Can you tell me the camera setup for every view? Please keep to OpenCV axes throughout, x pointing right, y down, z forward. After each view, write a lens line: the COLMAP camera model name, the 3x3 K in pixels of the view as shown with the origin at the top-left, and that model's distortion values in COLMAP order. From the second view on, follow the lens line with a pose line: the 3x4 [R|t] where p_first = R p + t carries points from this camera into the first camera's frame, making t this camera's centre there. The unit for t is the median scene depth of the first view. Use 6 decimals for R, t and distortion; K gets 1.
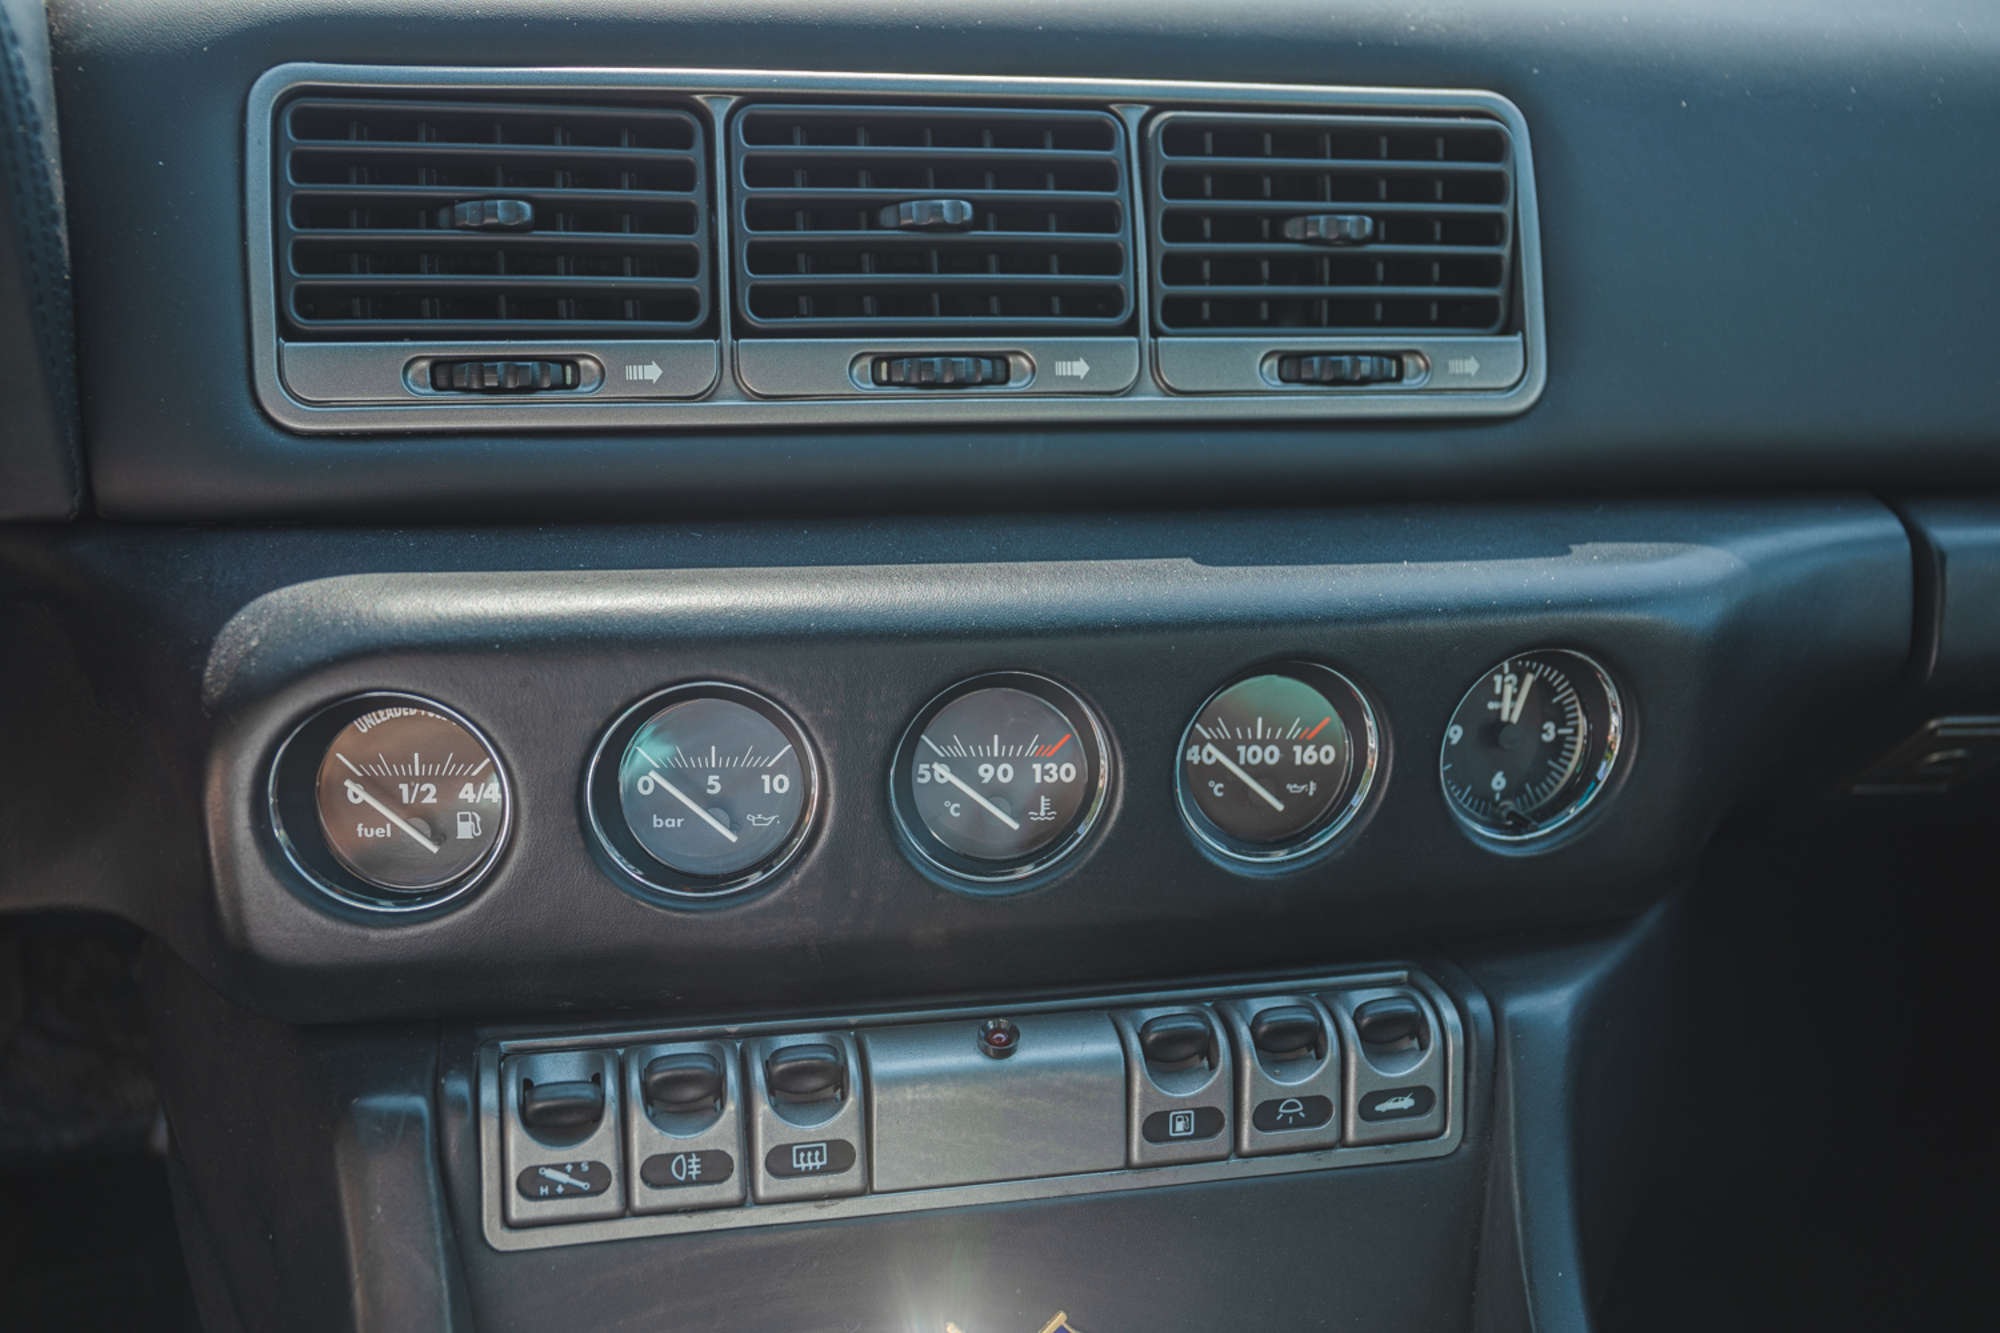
lens RADIAL K [[2005.9, 0, 1091.8], [0, 2005.9, 613.7], [0, 0, 1]] dist [-0.015258, 0.000000]
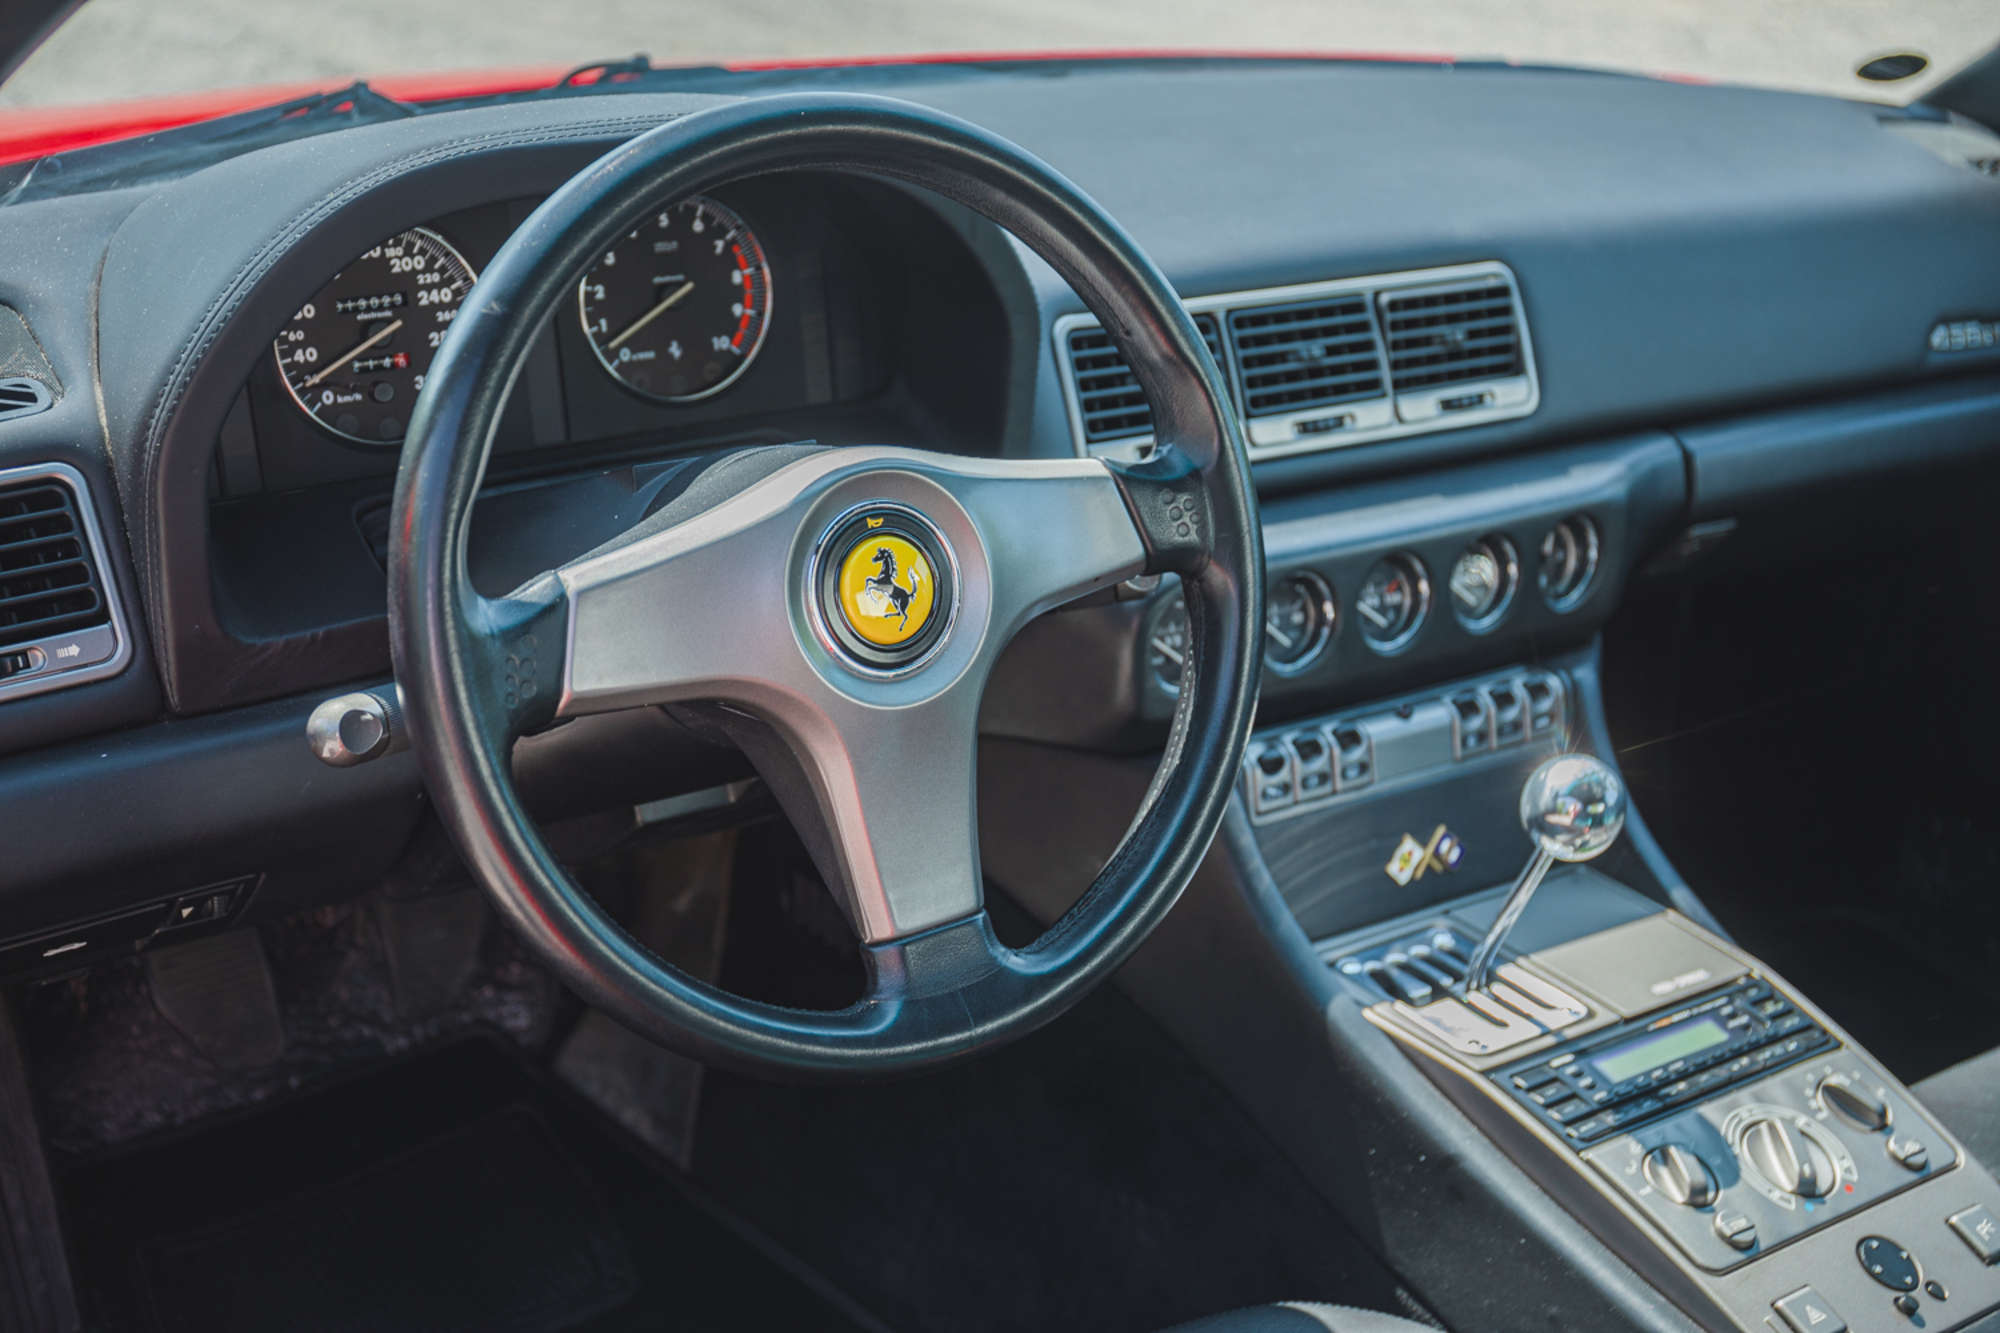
lens RADIAL K [[2417.6, 0, 990.1], [0, 2417.6, 676.7], [0, 0, 1]] dist [0.024704, 0.000000]
pose [[0.935140, -0.148700, 0.321561, -1.283813], [0.136928, 0.988819, 0.059057, -0.053731], [-0.326748, -0.011196, 0.945045, -1.365884]]
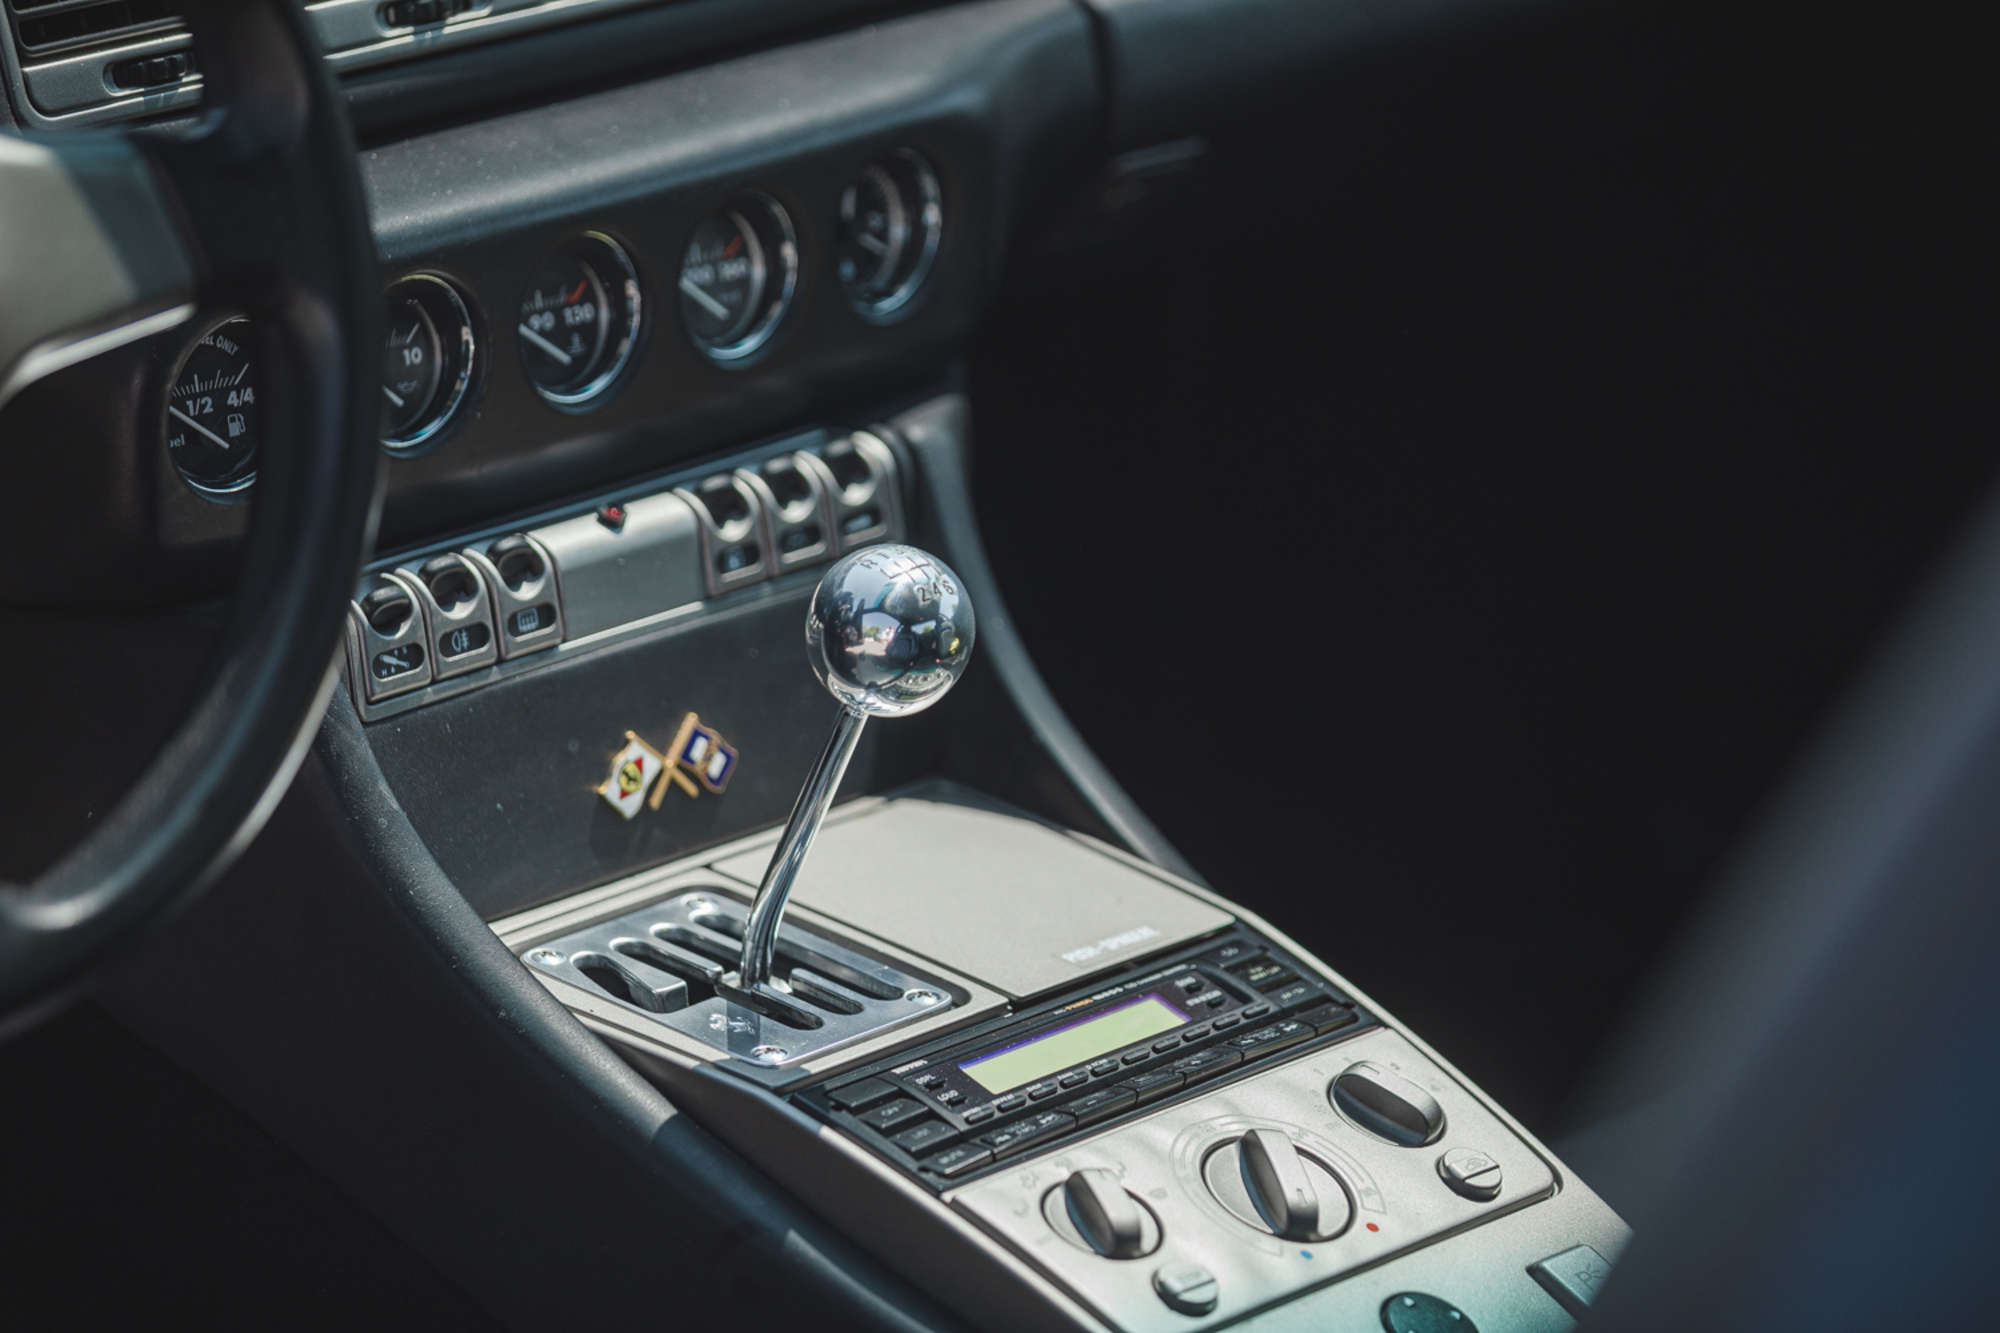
lens RADIAL K [[8930.5, 0, 849.7], [0, 8930.5, 734.8], [0, 0, 1]] dist [0.700631, 0.000000]
pose [[0.838482, -0.204386, 0.505147, -2.665169], [0.184935, 0.978710, 0.089024, -0.125205], [-0.512588, 0.018775, 0.858429, -3.749595]]
